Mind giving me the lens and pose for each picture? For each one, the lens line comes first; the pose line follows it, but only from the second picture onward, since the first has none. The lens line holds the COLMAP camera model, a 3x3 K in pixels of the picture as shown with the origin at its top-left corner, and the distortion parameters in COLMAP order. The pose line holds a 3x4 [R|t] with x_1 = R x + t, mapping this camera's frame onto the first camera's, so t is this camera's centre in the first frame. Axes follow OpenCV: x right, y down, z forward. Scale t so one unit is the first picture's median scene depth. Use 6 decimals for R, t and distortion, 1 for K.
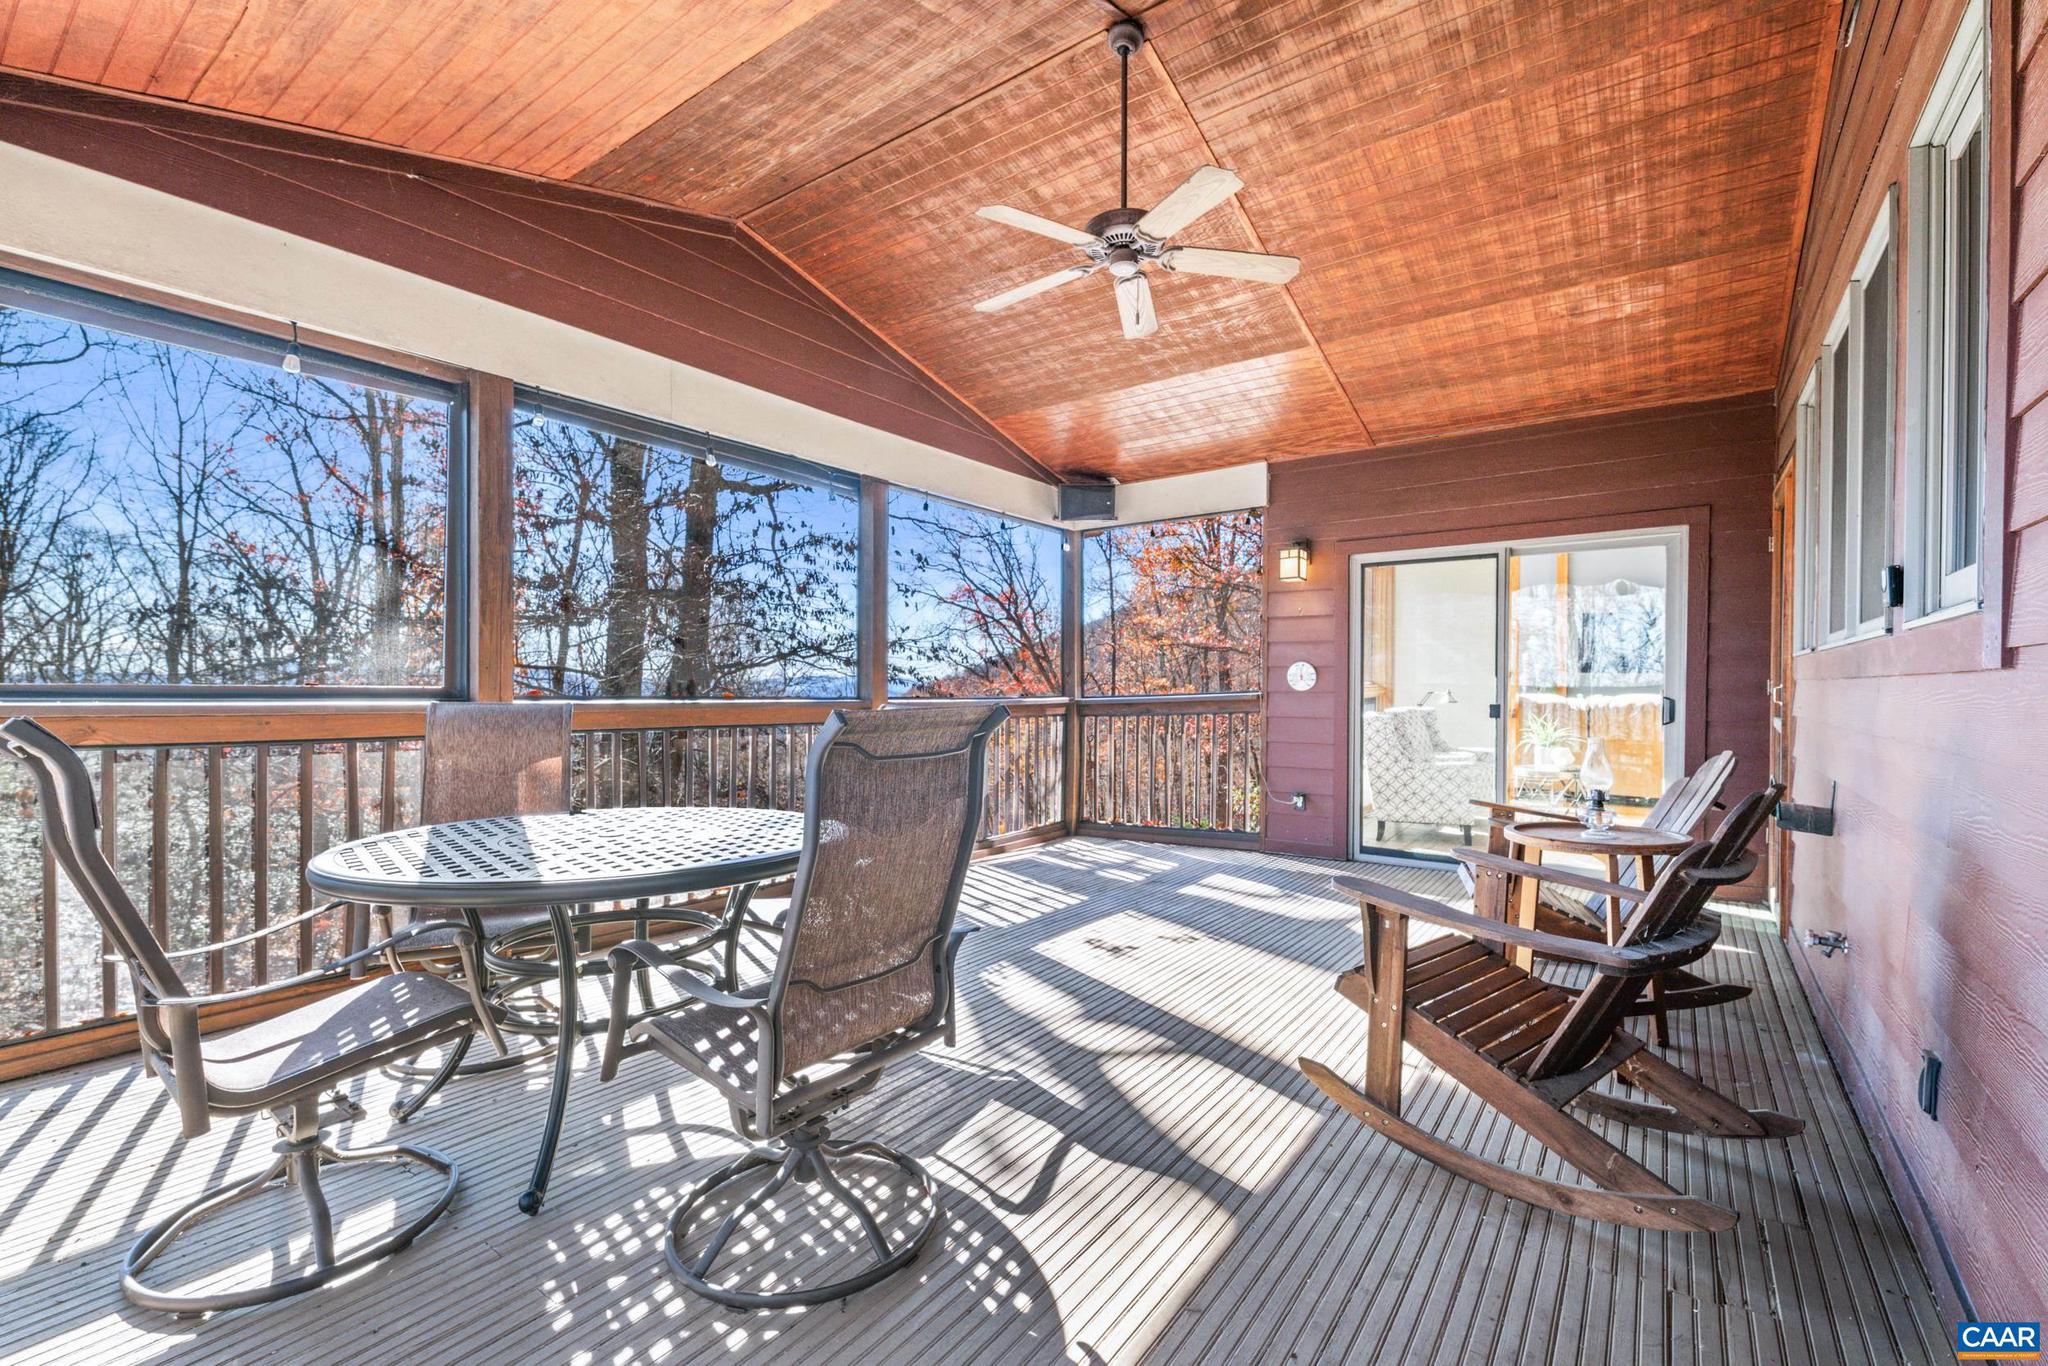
lens RADIAL K [[882.6, 0, 1016.9], [0, 882.6, 689.1], [0, 0, 1]] dist [-0.002168, -0.000337]
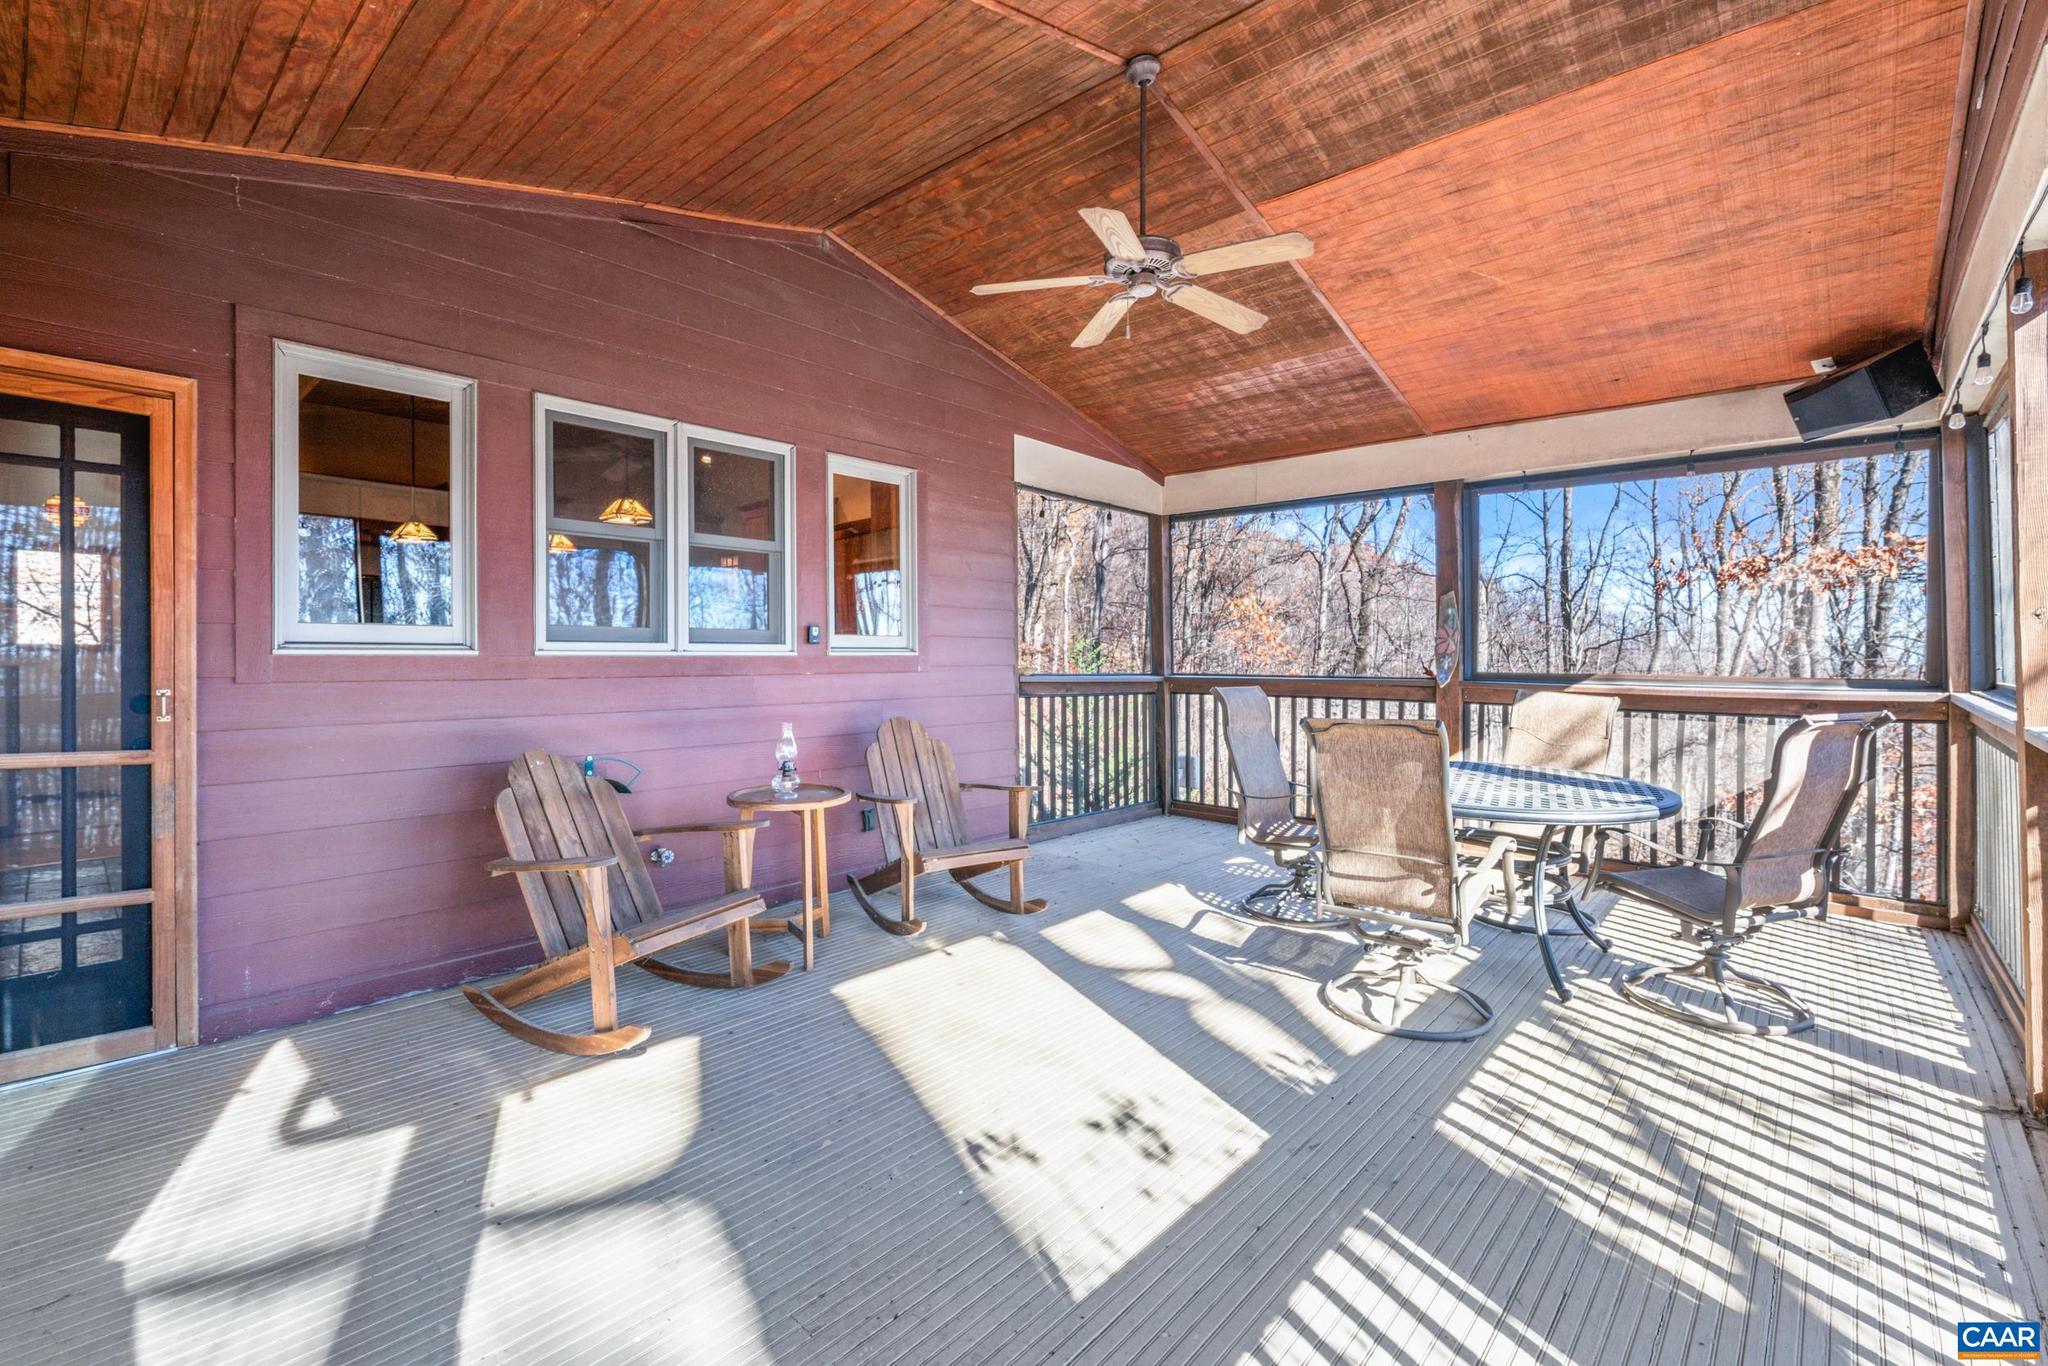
lens RADIAL K [[882.3, 0, 1028.9], [0, 882.3, 649.8], [0, 0, 1]] dist [0.000225, -0.000110]
pose [[-0.994166, -0.013934, 0.106956, 0.110749], [-0.013453, 0.999896, 0.005213, -0.031627], [-0.107017, 0.003743, -0.994250, 1.481026]]
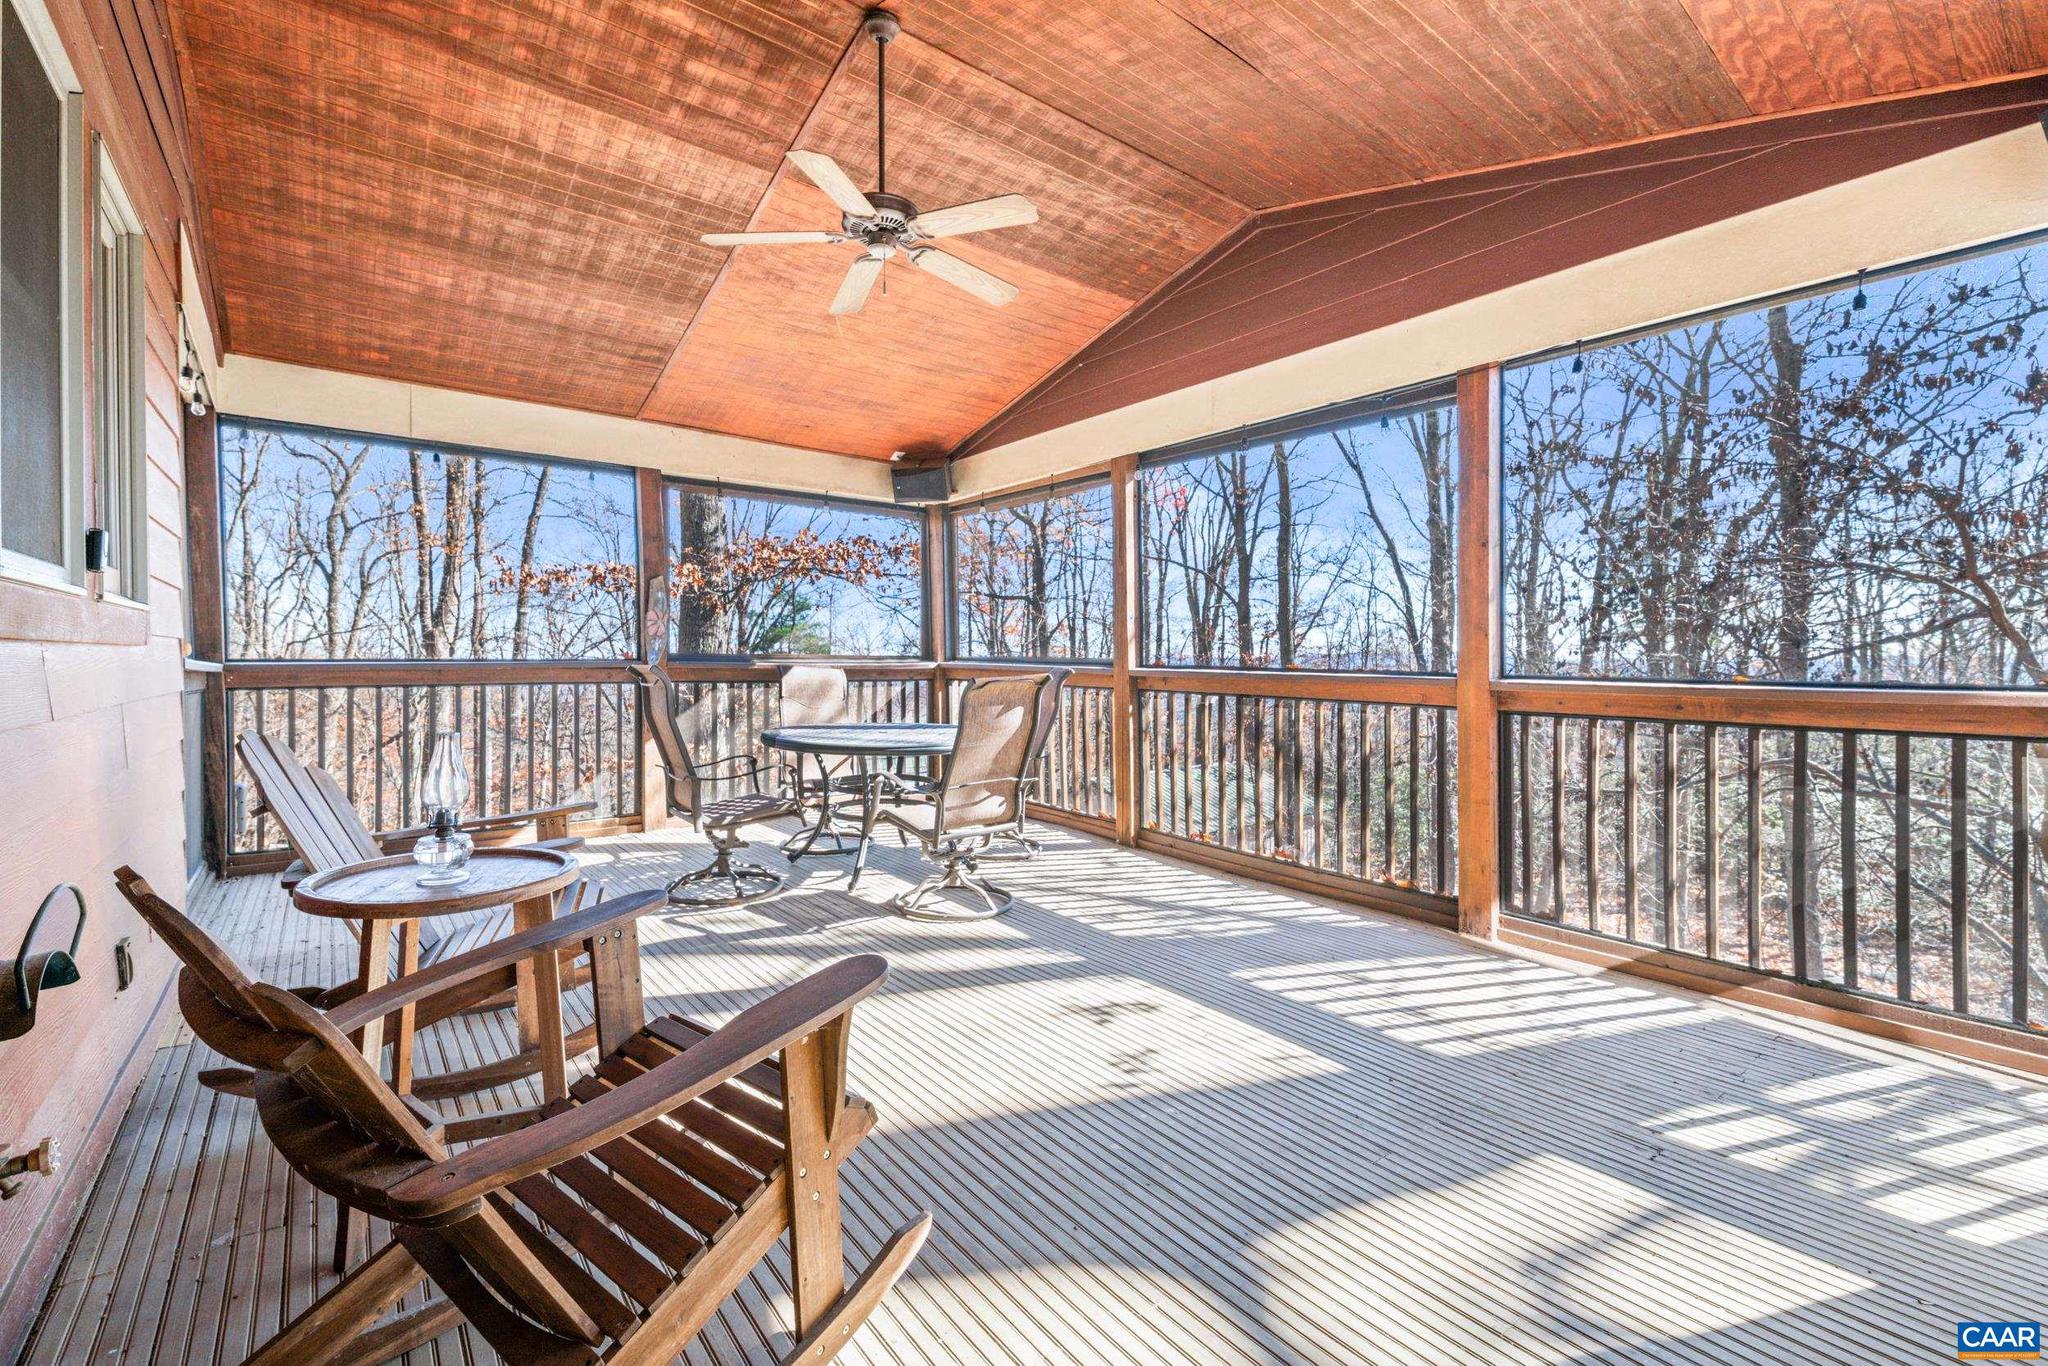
lens RADIAL K [[879.9, 0, 1022.5], [0, 879.9, 655.4], [0, 0, 1]] dist [0.001459, 0.000020]
pose [[-0.268052, -0.014654, -0.963293, 0.764788], [-0.013382, 0.999844, -0.011486, 0.008602], [0.963312, 0.009812, -0.268206, 1.035805]]
